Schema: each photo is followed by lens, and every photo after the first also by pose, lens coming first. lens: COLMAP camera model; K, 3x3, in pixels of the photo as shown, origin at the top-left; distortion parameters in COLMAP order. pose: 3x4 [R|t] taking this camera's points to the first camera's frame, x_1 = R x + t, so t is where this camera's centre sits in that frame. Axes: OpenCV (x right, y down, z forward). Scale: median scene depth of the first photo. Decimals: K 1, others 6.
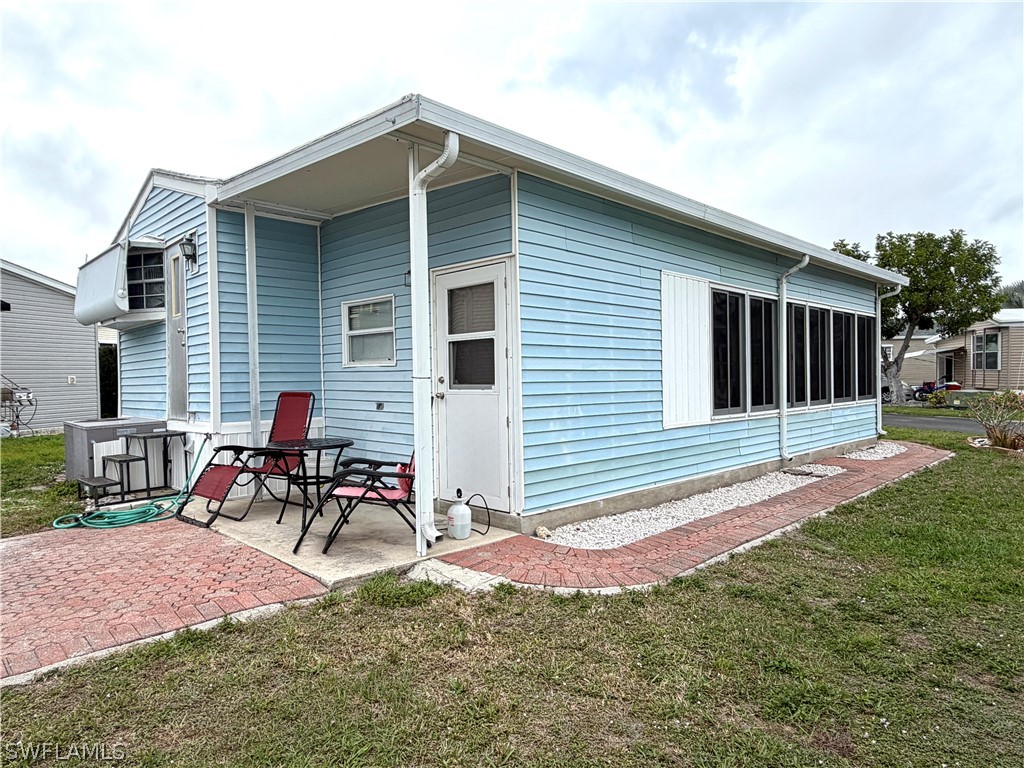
lens RADIAL K [[632.5, 0, 518.0], [0, 632.5, 381.2], [0, 0, 1]] dist [-0.003000, 0.001210]
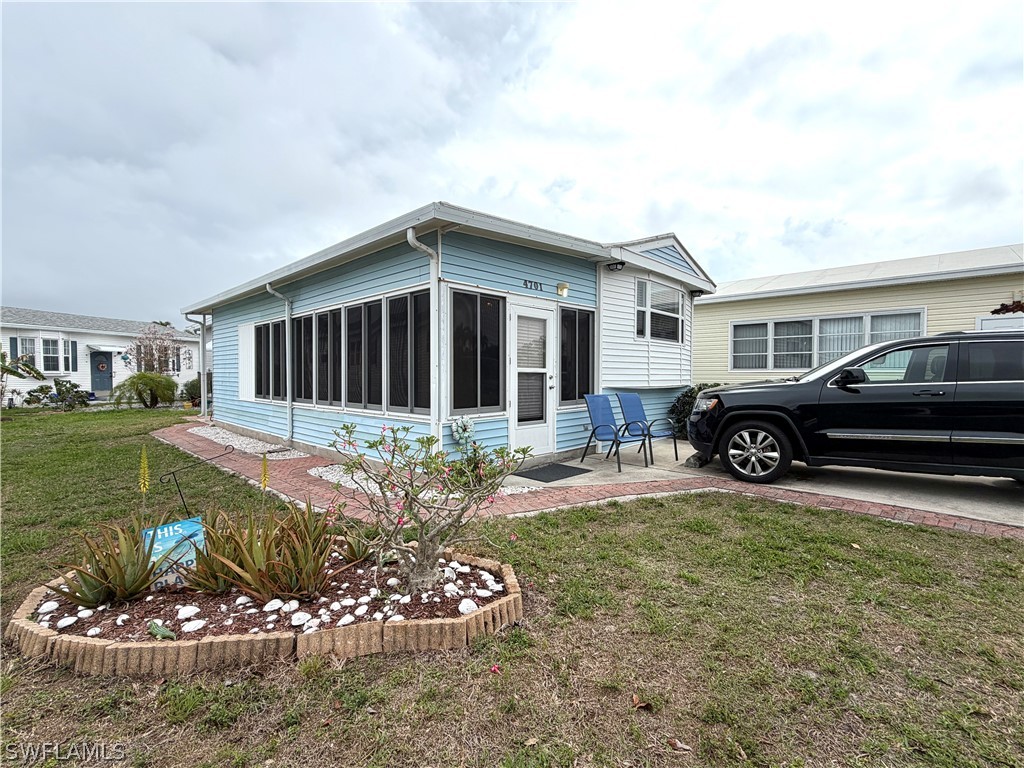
lens RADIAL K [[468.7, 0, 515.6], [0, 468.7, 384.0], [0, 0, 1]] dist [-0.002275, 0.000370]
pose [[0.028269, 0.019270, -0.999415, 1.701650], [-0.020234, 0.999620, 0.018702, -0.024577], [0.999396, 0.019694, 0.028648, 1.750080]]
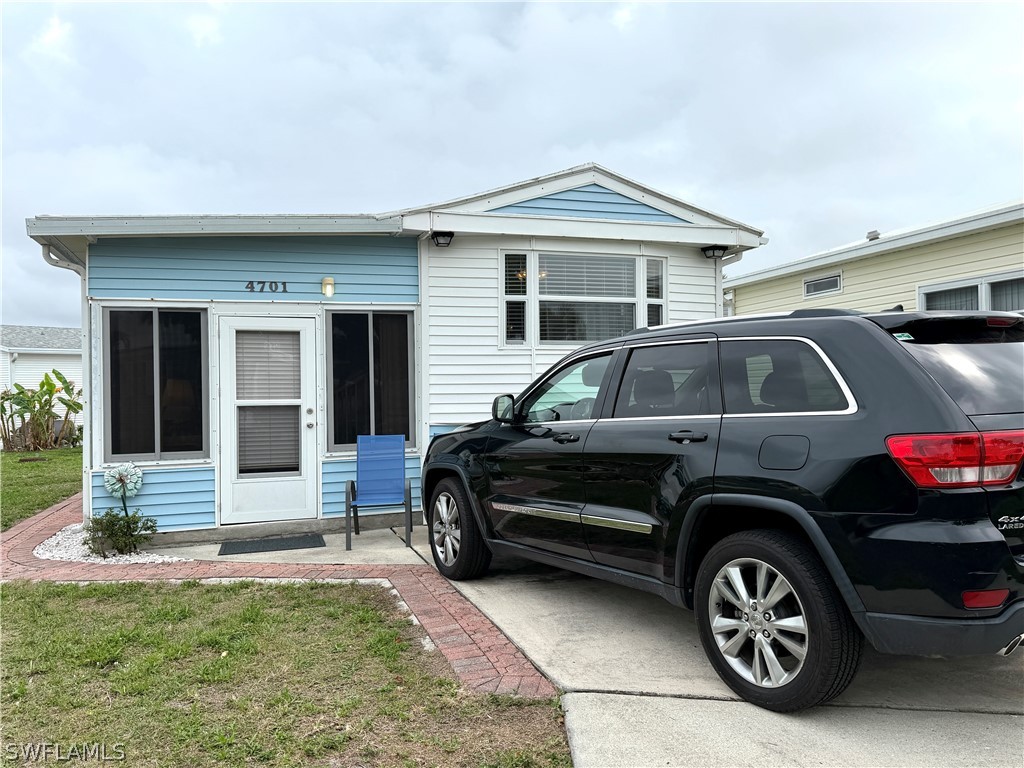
lens RADIAL K [[813.9, 0, 512.6], [0, 813.9, 389.2], [0, 0, 1]] dist [0.044338, -0.002138]
pose [[-0.444439, -0.002189, -0.895806, 1.676203], [0.001975, 0.999992, -0.003423, -0.049426], [0.895807, -0.003291, -0.444432, 2.643086]]
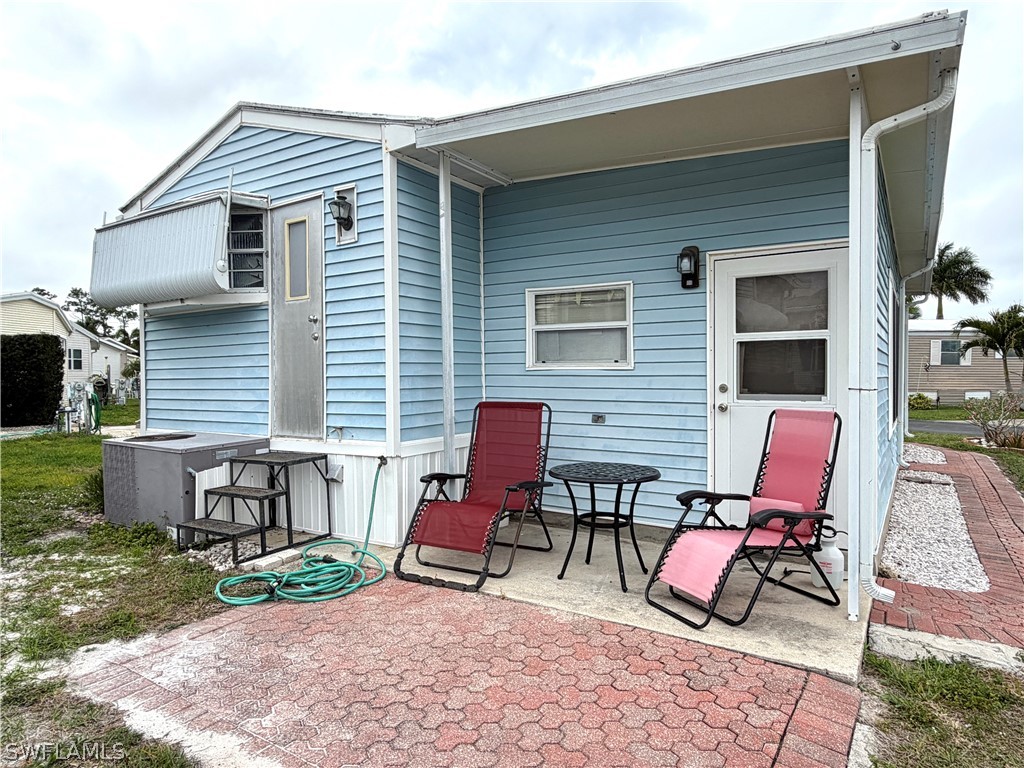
lens RADIAL K [[632.5, 0, 510.4], [0, 632.5, 382.8], [0, 0, 1]] dist [-0.003000, 0.001210]
pose [[0.976662, 0.004947, 0.214726, -0.472581], [-0.006291, 0.999965, 0.005575, -0.009866], [-0.214690, -0.006795, 0.976659, 0.218590]]
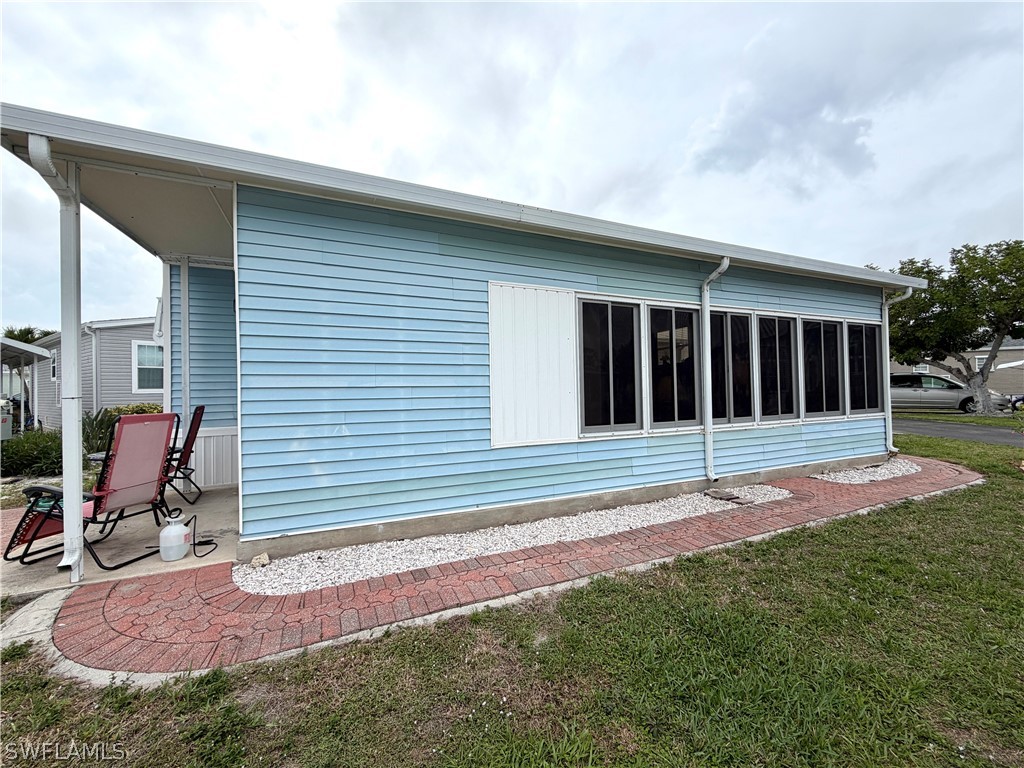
lens RADIAL K [[425.5, 0, 515.6], [0, 425.5, 381.5], [0, 0, 1]] dist [-0.001078, 0.000077]
pose [[0.941243, -0.009969, -0.337583, 0.457621], [0.002671, 0.999753, -0.022077, -0.009415], [0.337720, 0.019878, 0.941037, 0.392174]]
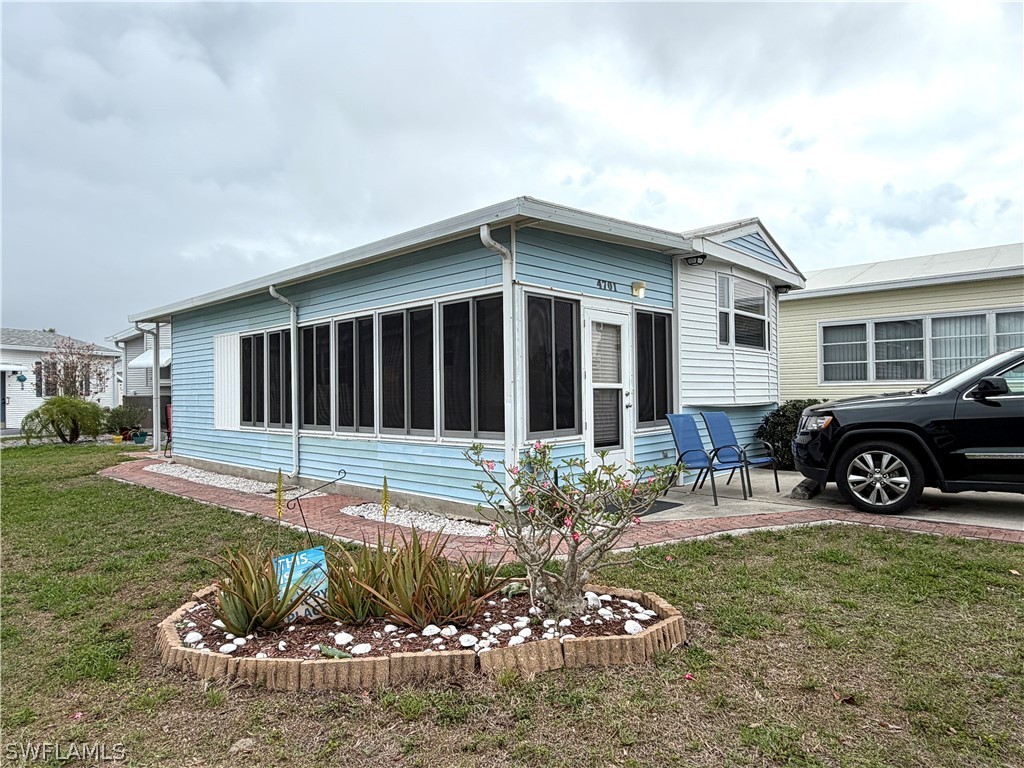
lens RADIAL K [[632.5, 0, 513.1], [0, 632.5, 384.1], [0, 0, 1]] dist [-0.003000, 0.001210]
pose [[0.037584, -0.017496, -0.999140, 1.819278], [-0.005800, 0.999826, -0.017726, -0.018320], [0.999277, 0.006462, 0.037476, 1.613364]]
